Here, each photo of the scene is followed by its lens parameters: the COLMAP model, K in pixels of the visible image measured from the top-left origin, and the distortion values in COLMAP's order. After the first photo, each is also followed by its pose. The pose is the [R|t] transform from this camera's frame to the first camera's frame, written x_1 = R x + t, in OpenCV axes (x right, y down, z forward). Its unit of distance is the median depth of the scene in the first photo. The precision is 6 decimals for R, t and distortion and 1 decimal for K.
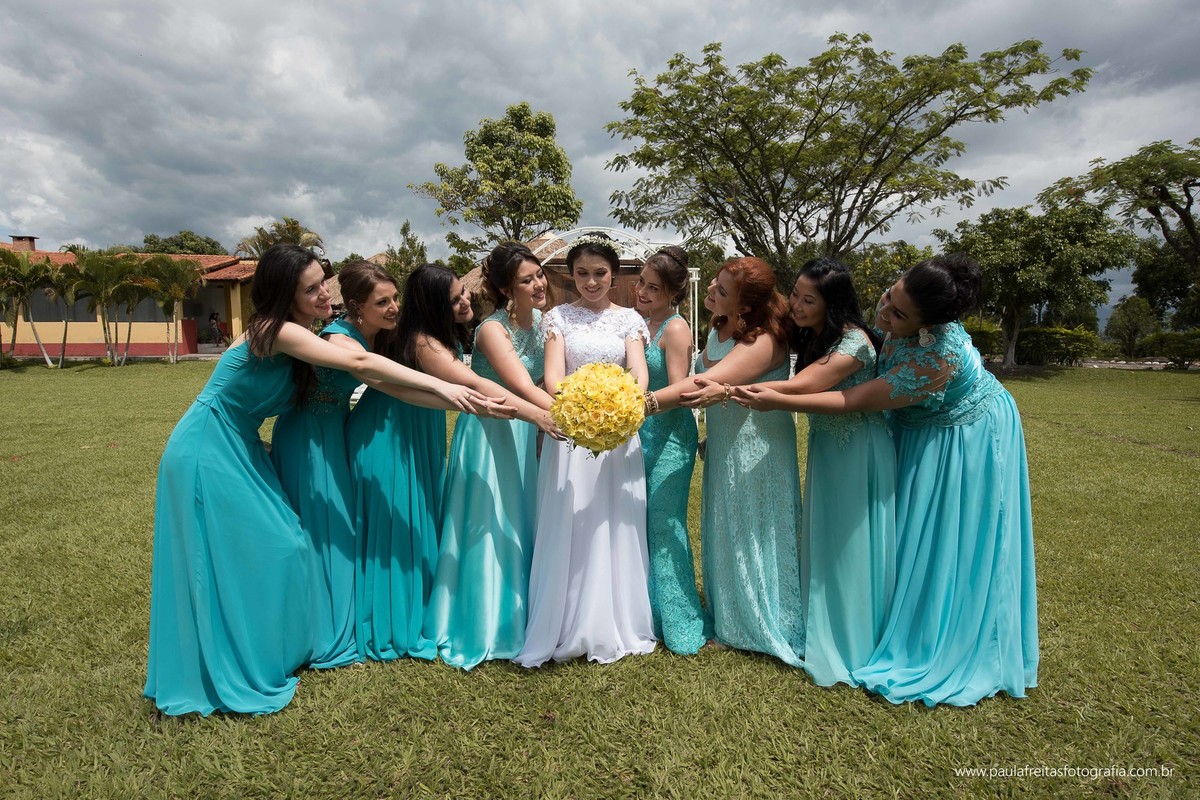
lens RADIAL K [[635.9, 0, 600.0], [0, 635.9, 400.0], [0, 0, 1]] dist [-0.001557, -0.000445]
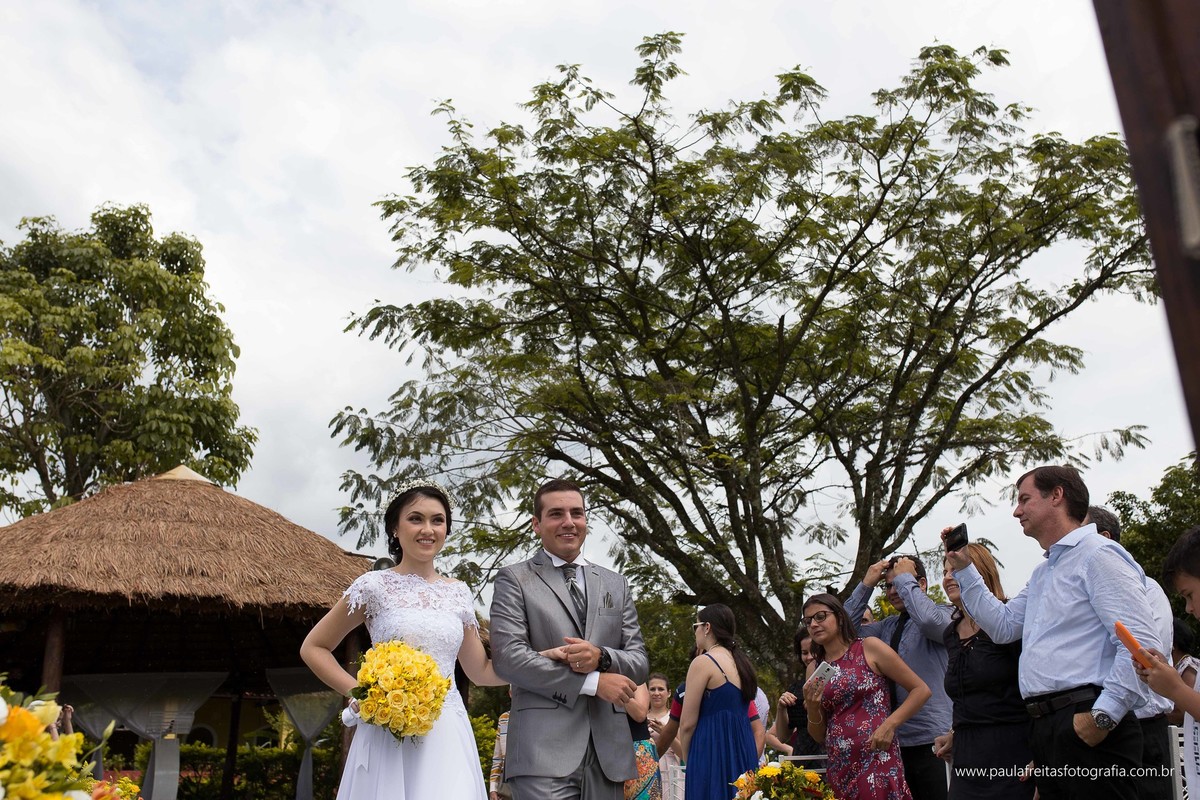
lens RADIAL K [[1140.1, 0, 600.0], [0, 1140.1, 400.0], [0, 0, 1]] dist [-0.046590, 0.019430]
pose [[0.942813, 0.093499, 0.319940, -0.060456], [0.054016, 0.904307, -0.423451, -0.006090], [-0.328916, 0.416517, 0.847542, 0.317340]]
